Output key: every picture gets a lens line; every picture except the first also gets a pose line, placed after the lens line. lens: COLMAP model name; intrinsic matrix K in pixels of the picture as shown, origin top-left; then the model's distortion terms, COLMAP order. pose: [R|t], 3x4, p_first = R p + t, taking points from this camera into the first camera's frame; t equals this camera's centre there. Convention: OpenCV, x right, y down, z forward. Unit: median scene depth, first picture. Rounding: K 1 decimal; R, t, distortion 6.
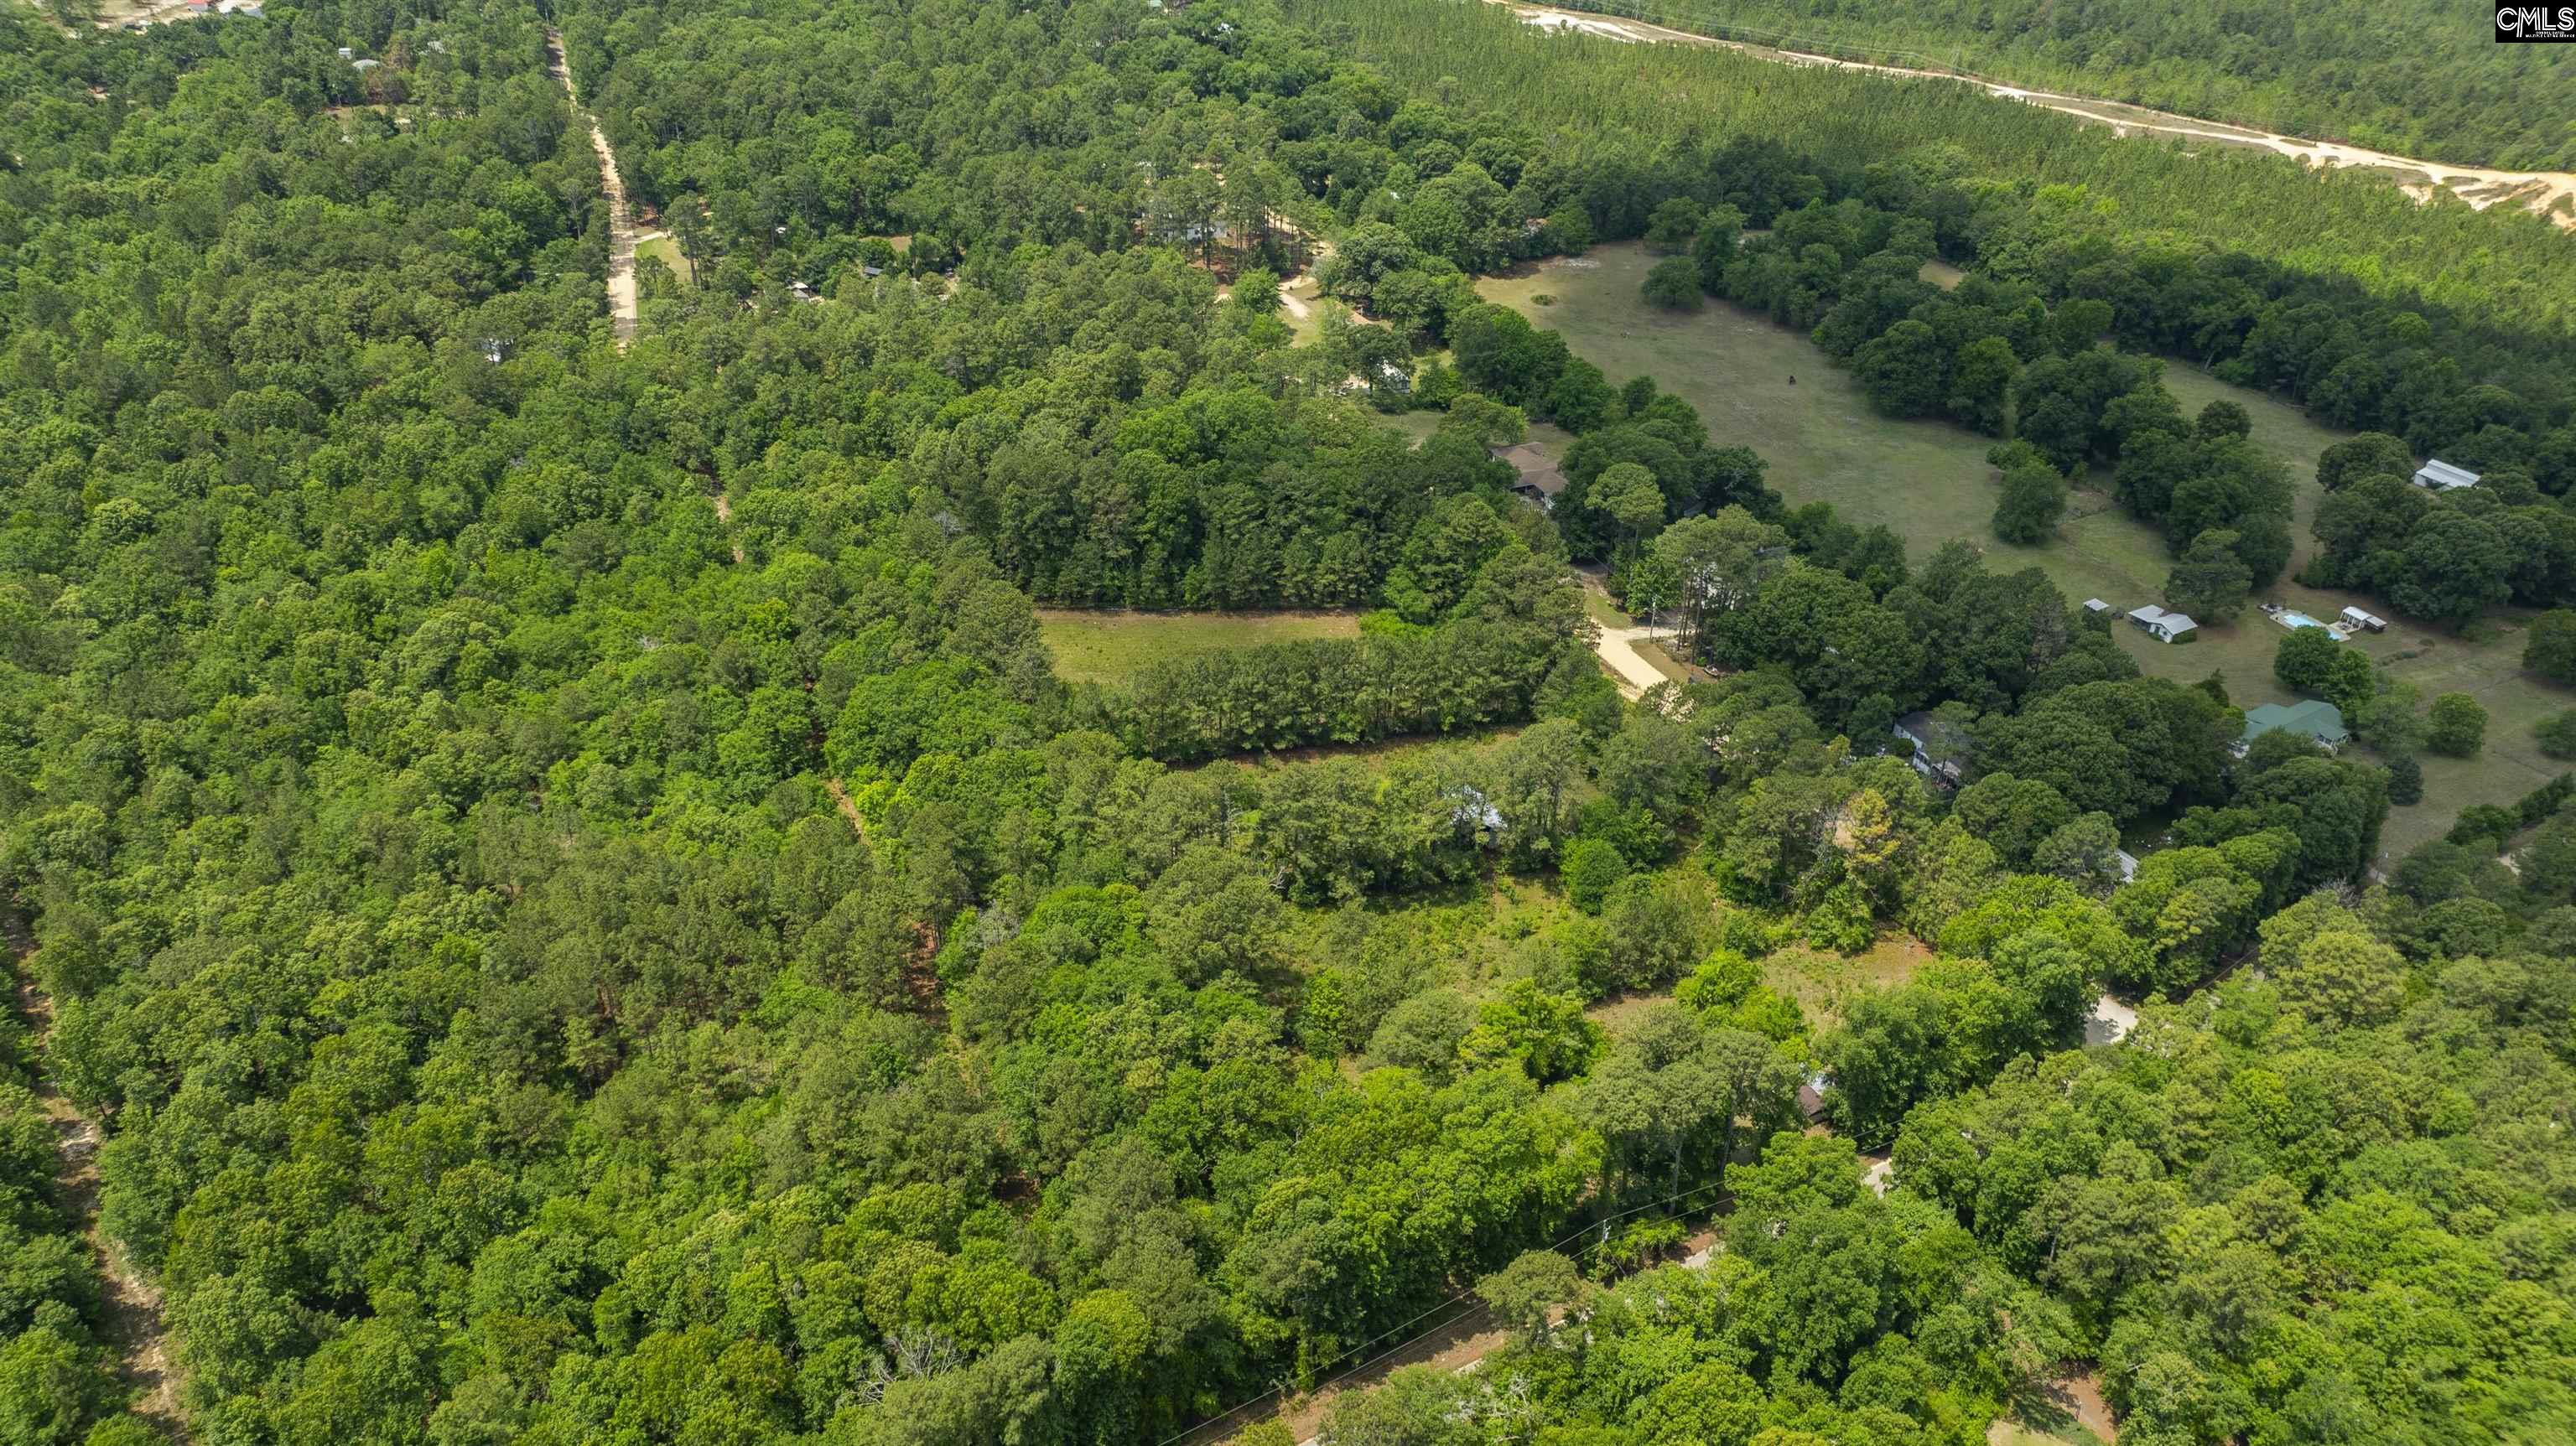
lens RADIAL K [[1805.0, 0, 1288.0], [0, 1805.0, 723.0], [0, 0, 1]] dist [-0.046302, 0.065815]
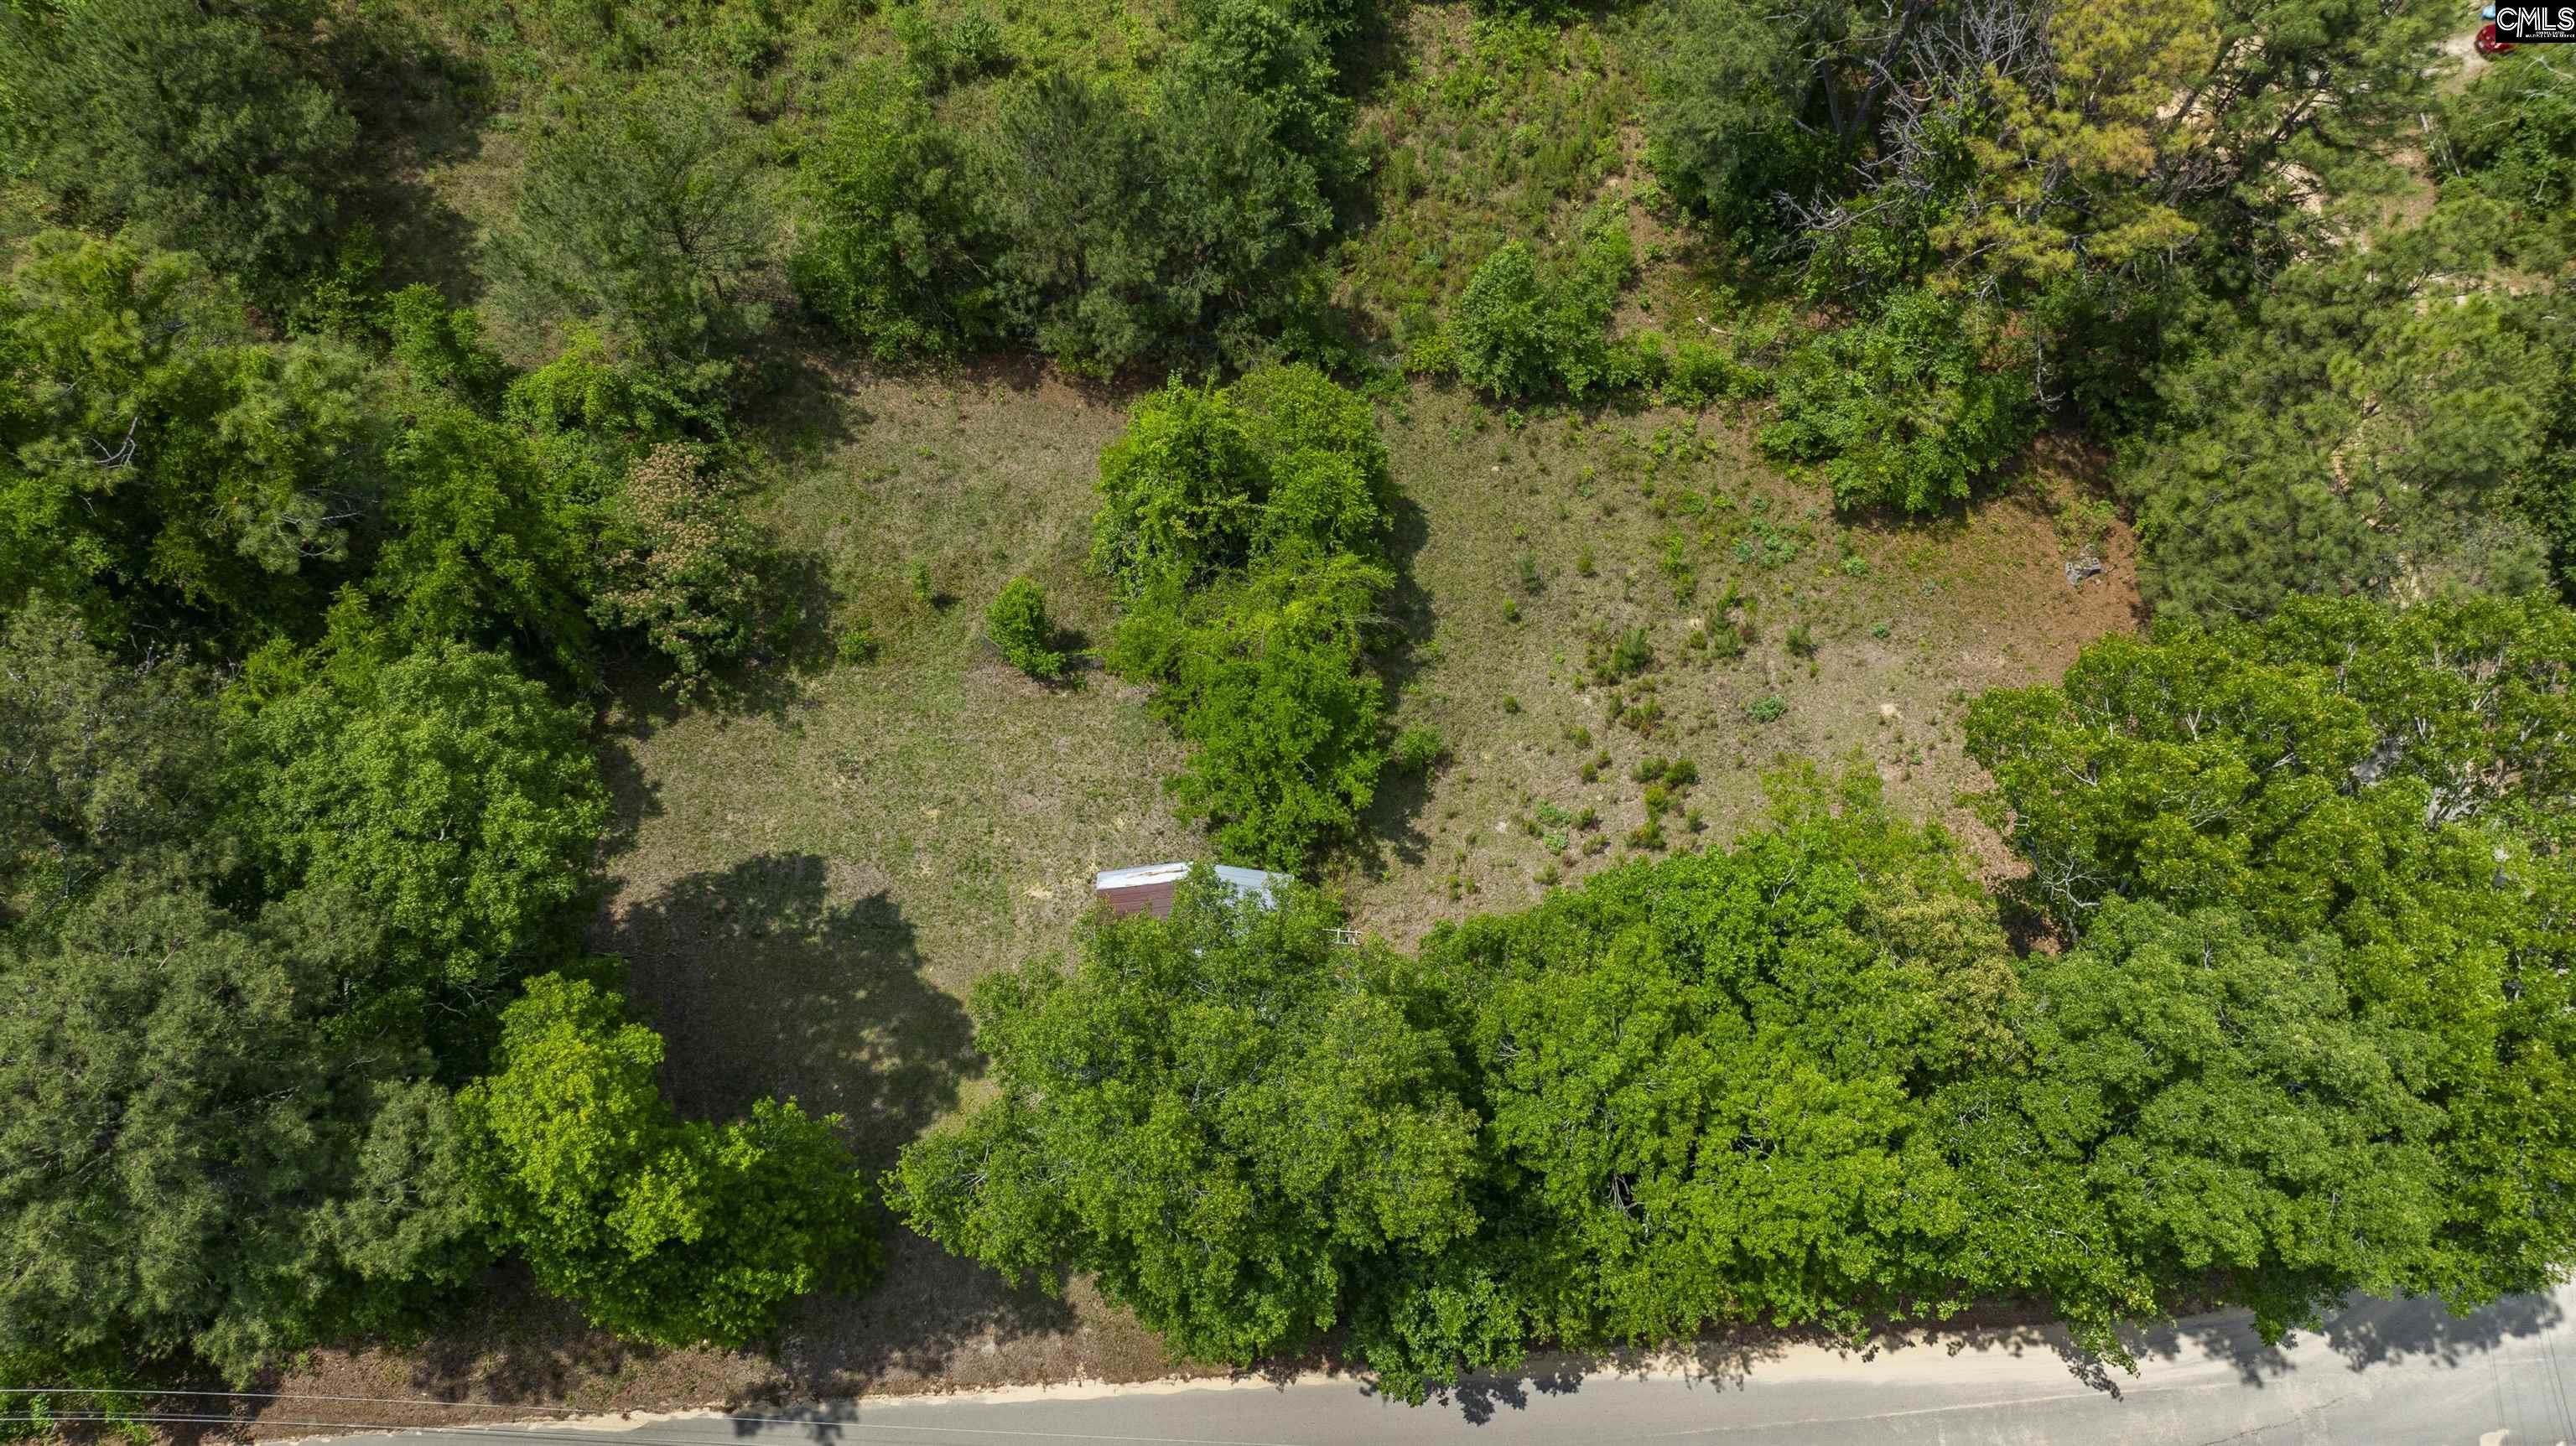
lens RADIAL K [[1837.6, 0, 1288.0], [0, 1837.6, 723.0], [0, 0, 1]] dist [-0.034083, 0.026982]
pose [[0.892148, 0.412491, -0.184181, 0.220434], [-0.252331, 0.793208, 0.554211, 0.009568], [0.374701, -0.447964, 0.811743, 0.522351]]
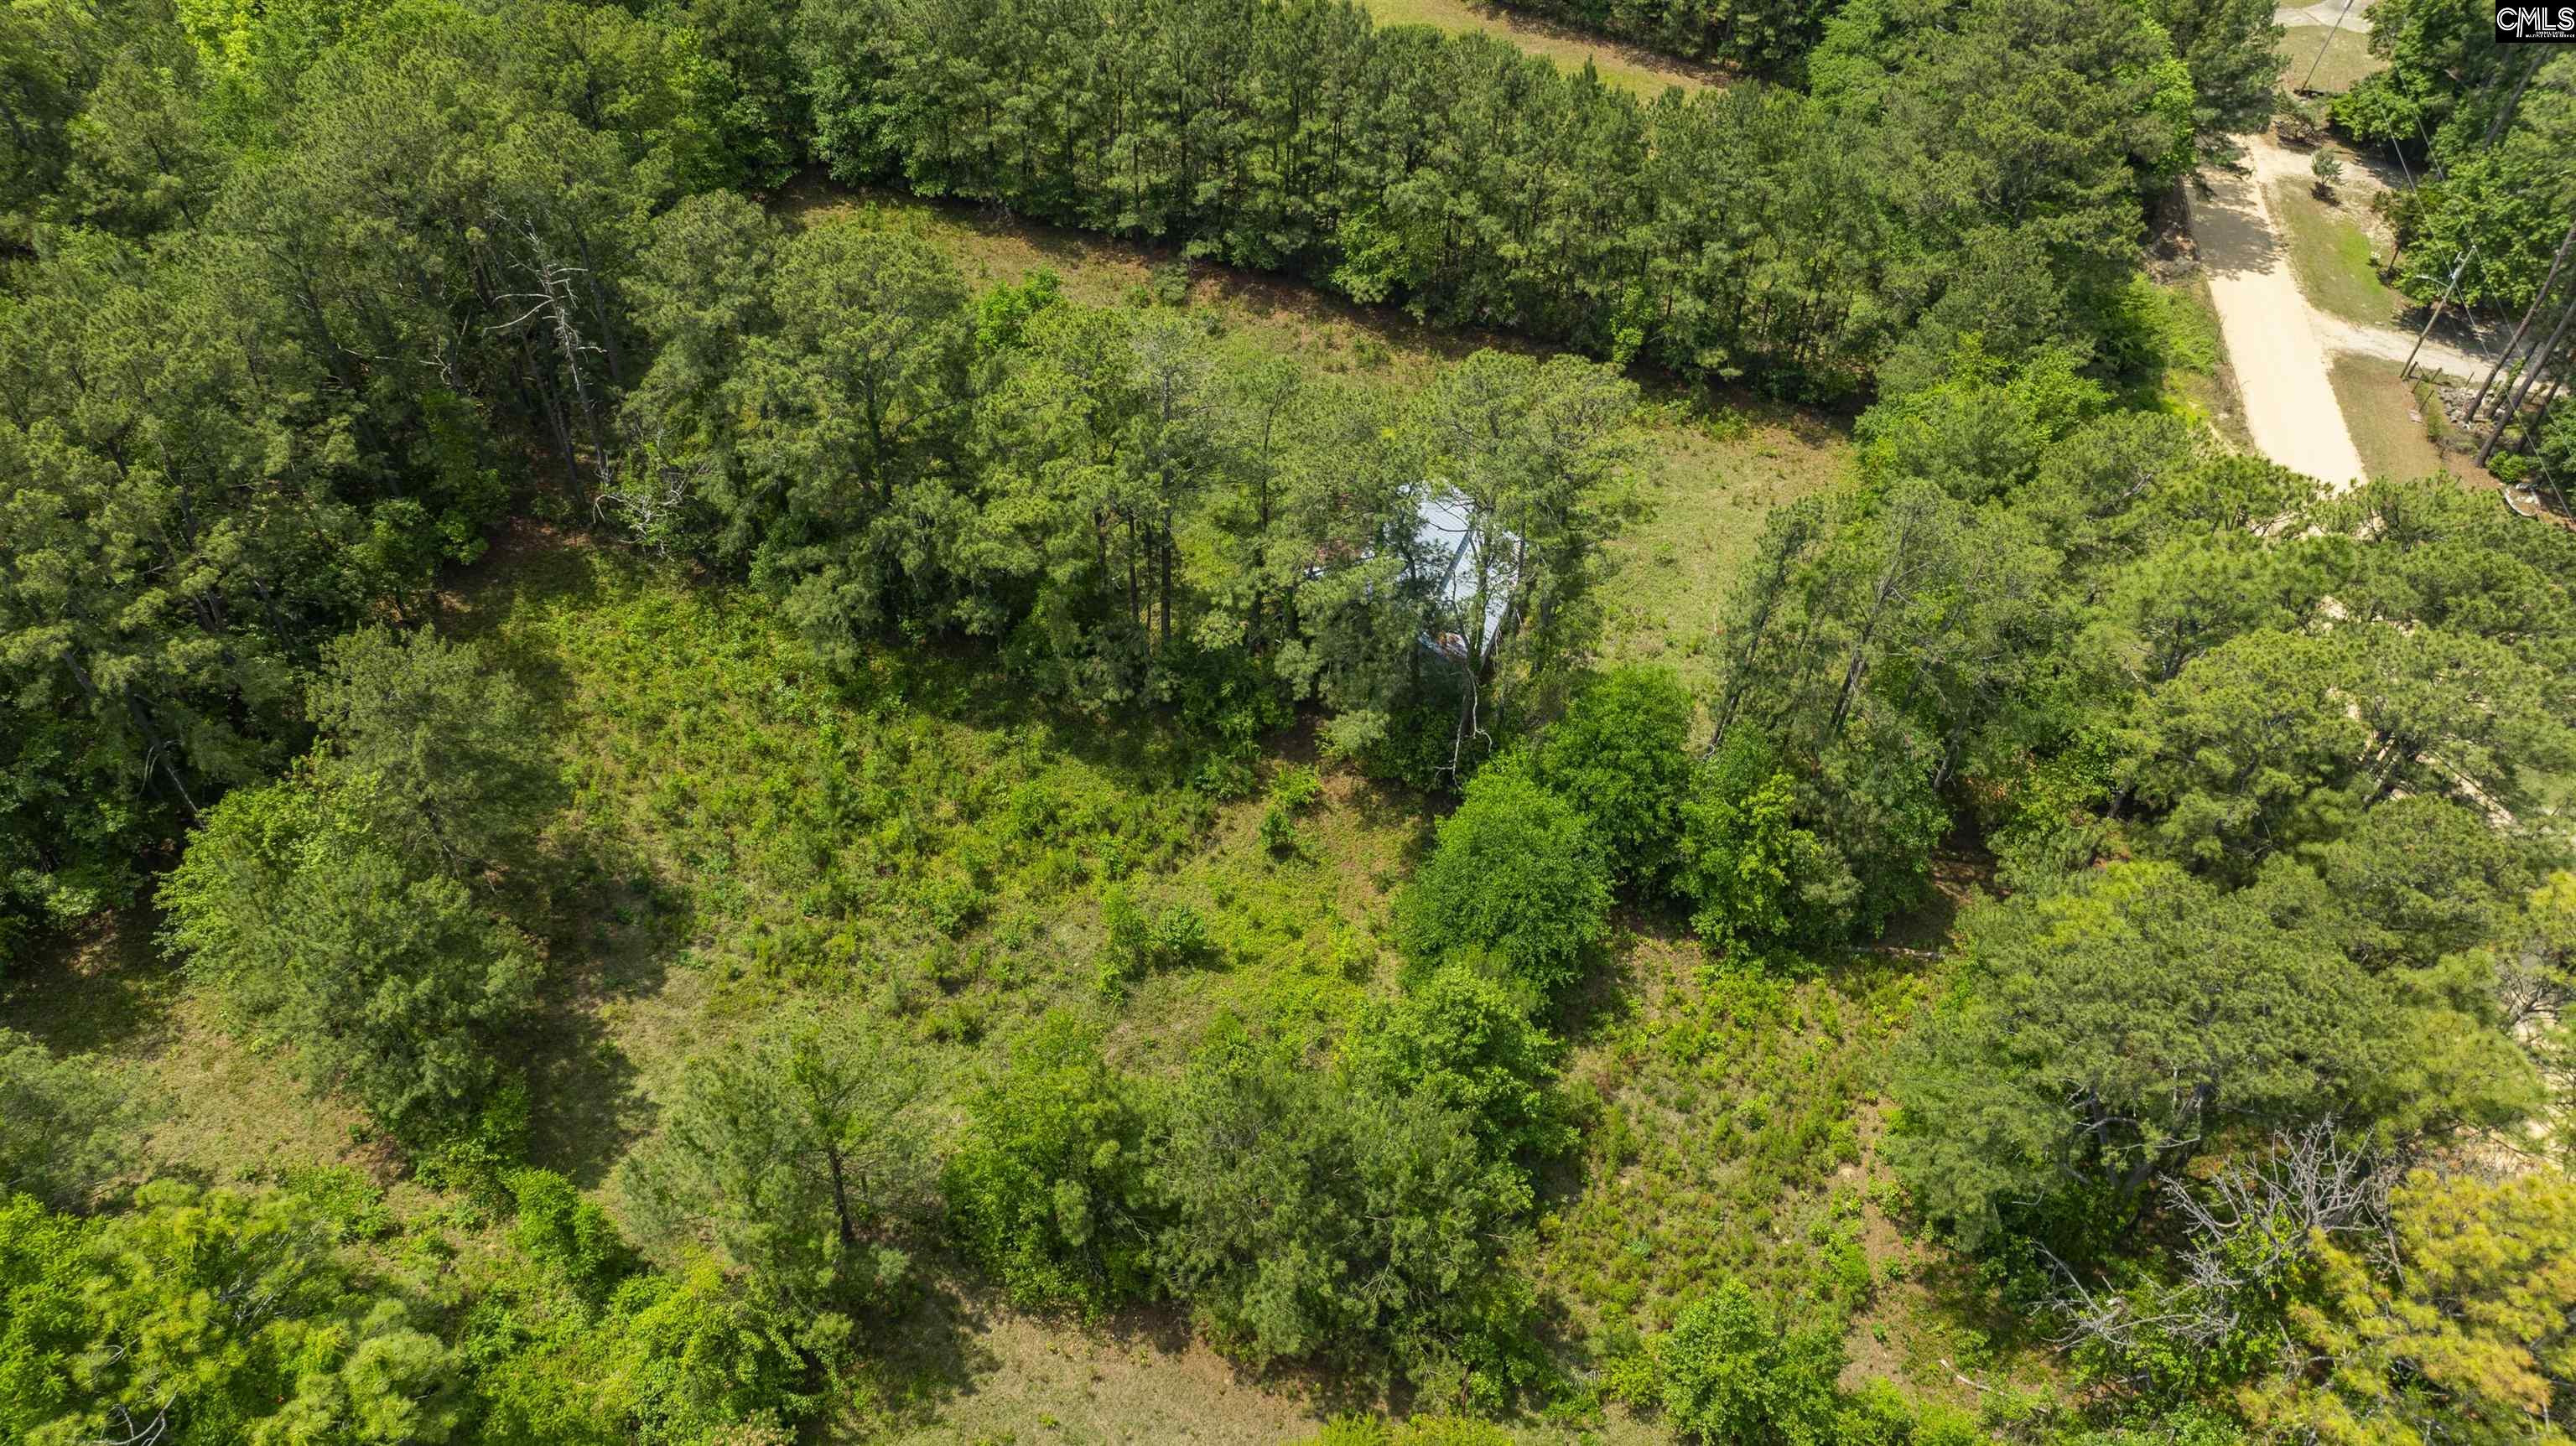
lens RADIAL K [[1847.7, 0, 1286.9], [0, 1847.7, 678.7], [0, 0, 1]] dist [-0.015134, -0.000628]
pose [[0.810184, 0.413353, -0.415622, 0.196792], [-0.322865, 0.906472, 0.272152, -0.016779], [0.489245, -0.086303, 0.867866, 0.548661]]
